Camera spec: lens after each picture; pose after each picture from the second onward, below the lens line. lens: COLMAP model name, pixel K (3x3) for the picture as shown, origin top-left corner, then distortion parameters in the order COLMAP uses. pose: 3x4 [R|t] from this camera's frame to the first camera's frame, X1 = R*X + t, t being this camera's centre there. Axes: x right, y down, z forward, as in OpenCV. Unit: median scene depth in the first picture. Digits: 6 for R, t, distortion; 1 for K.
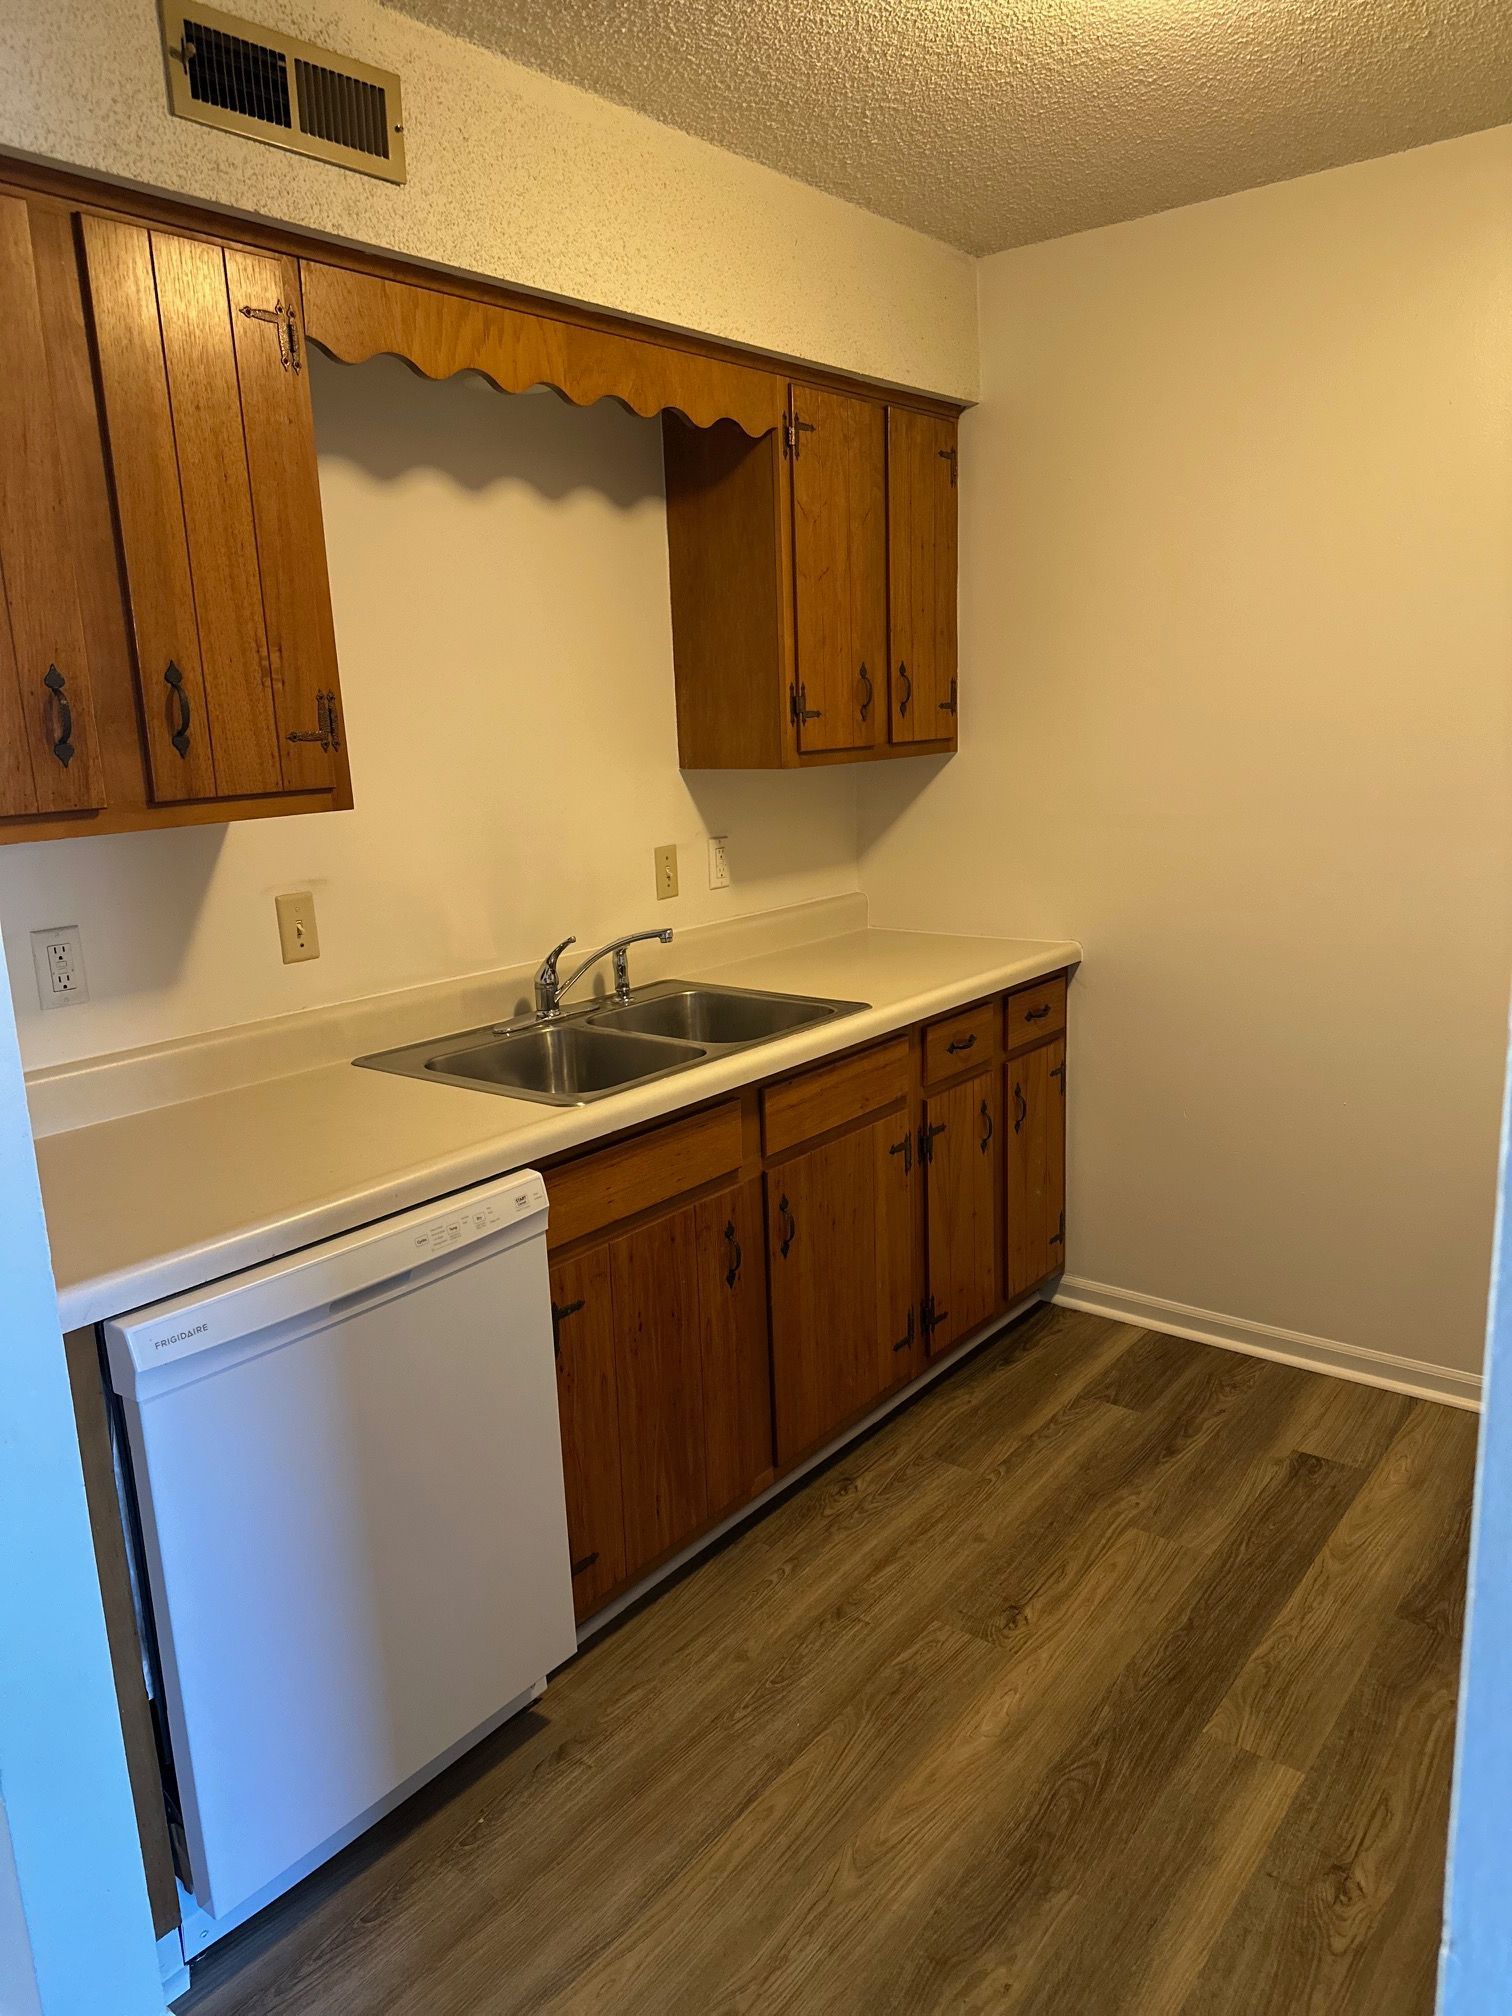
lens RADIAL K [[1444.7, 0, 748.9], [0, 1444.7, 1028.6], [0, 0, 1]] dist [0.050605, -0.032751]
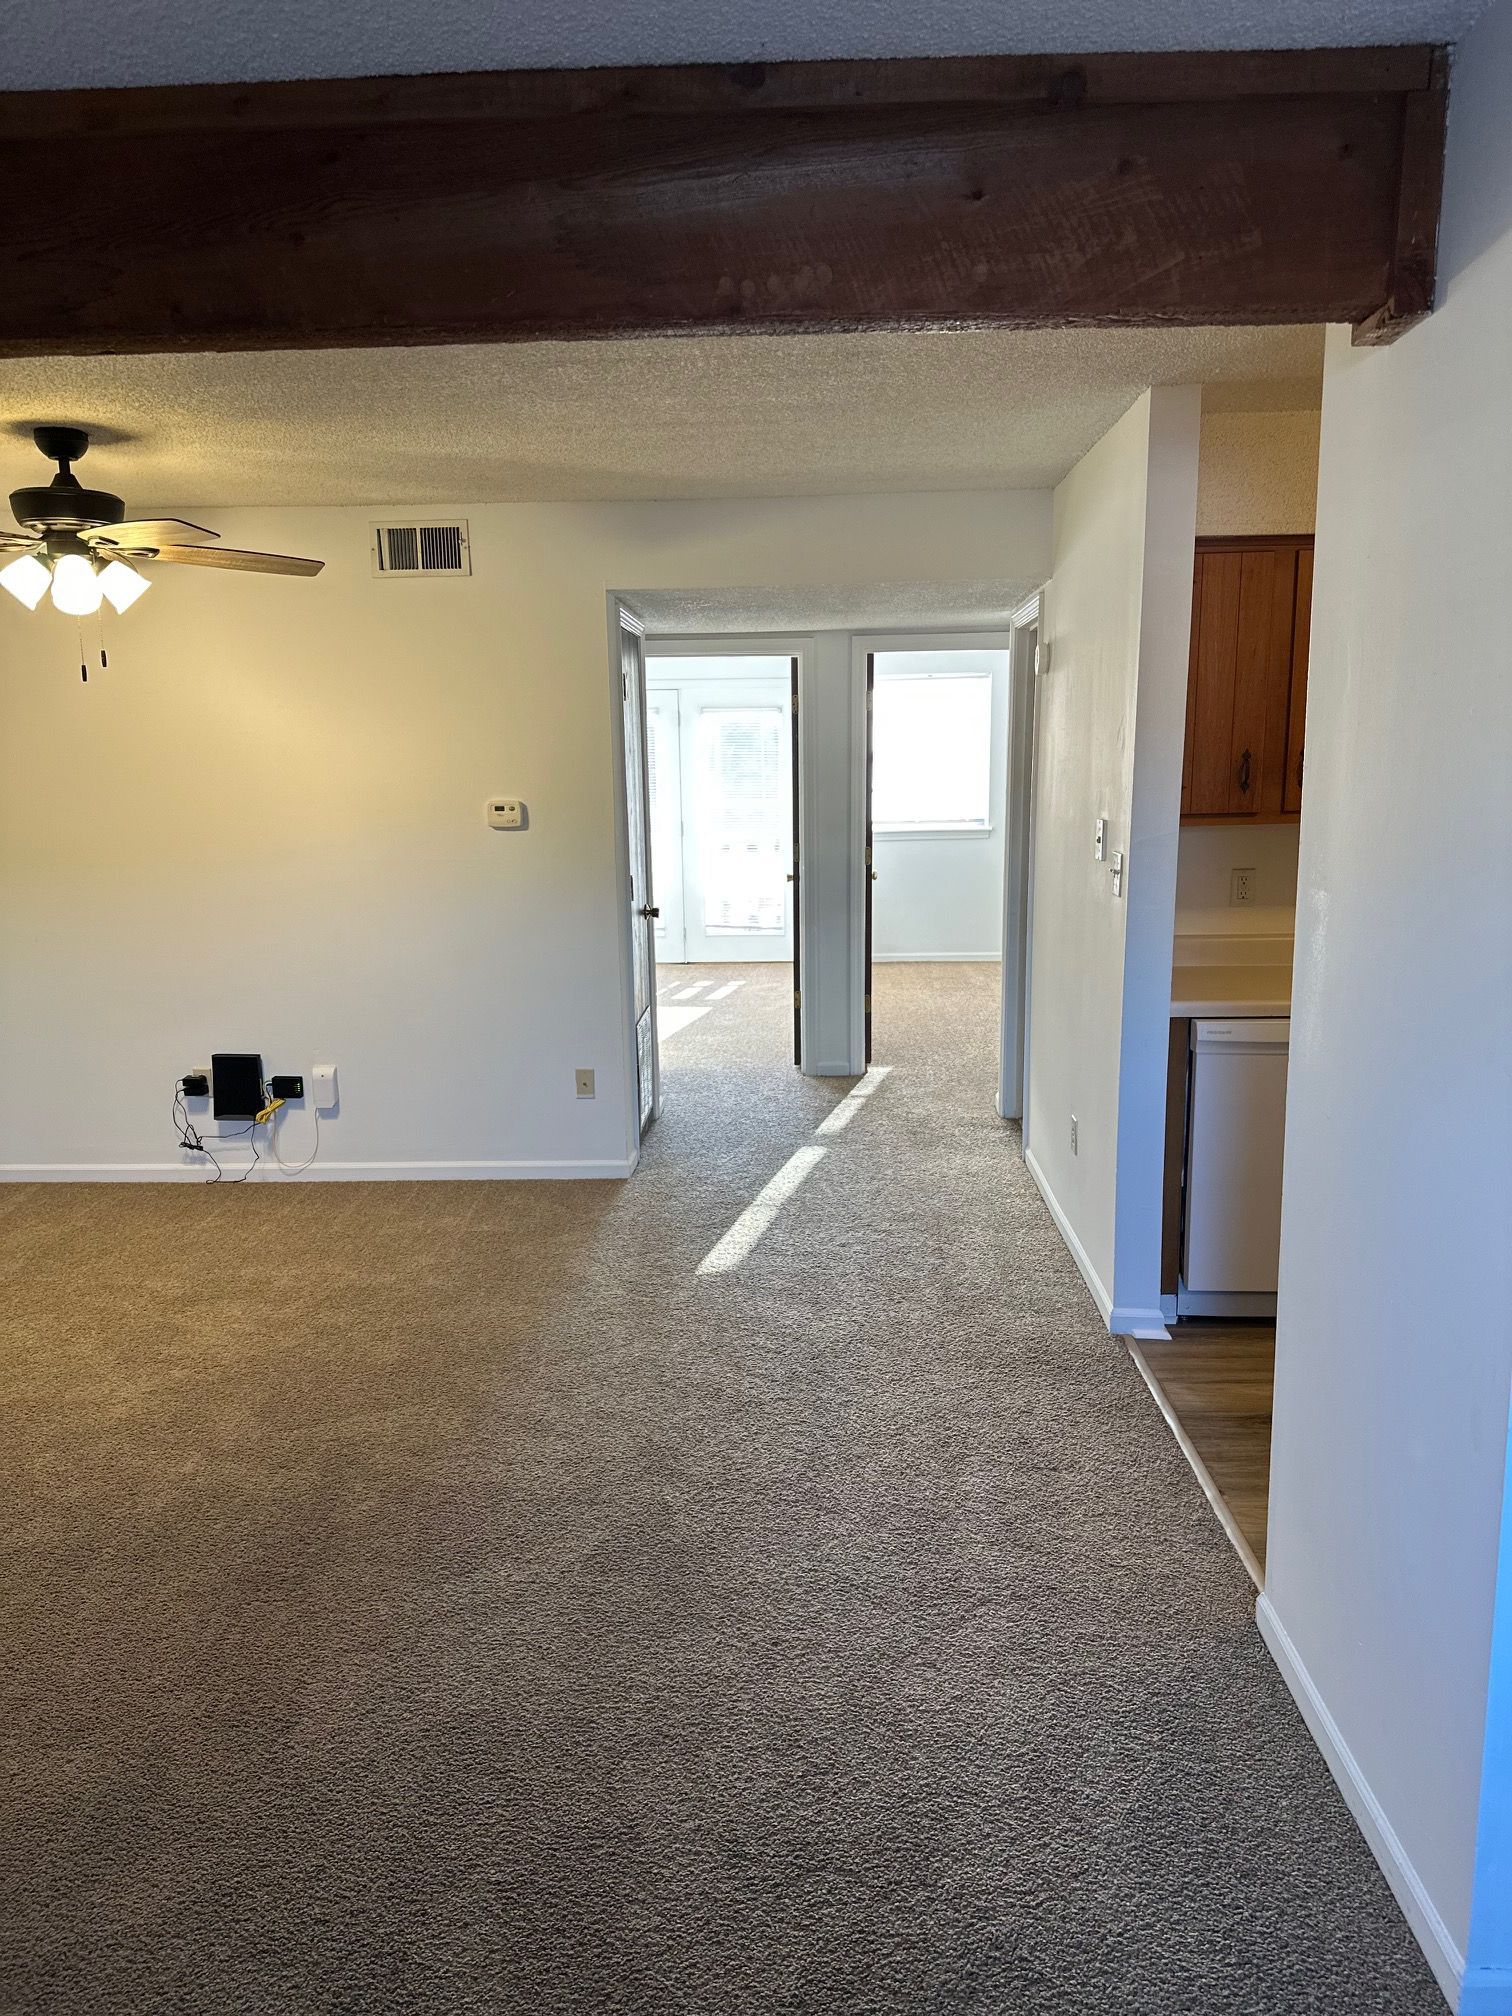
lens RADIAL K [[1378.7, 0, 752.8], [0, 1378.7, 1005.9], [0, 0, 1]] dist [0.095173, -0.180338]
pose [[0.586627, 0.172795, -0.791208, 0.635957], [-0.185871, 0.979620, 0.076132, 0.090379], [0.788239, 0.102402, 0.606790, -0.656052]]
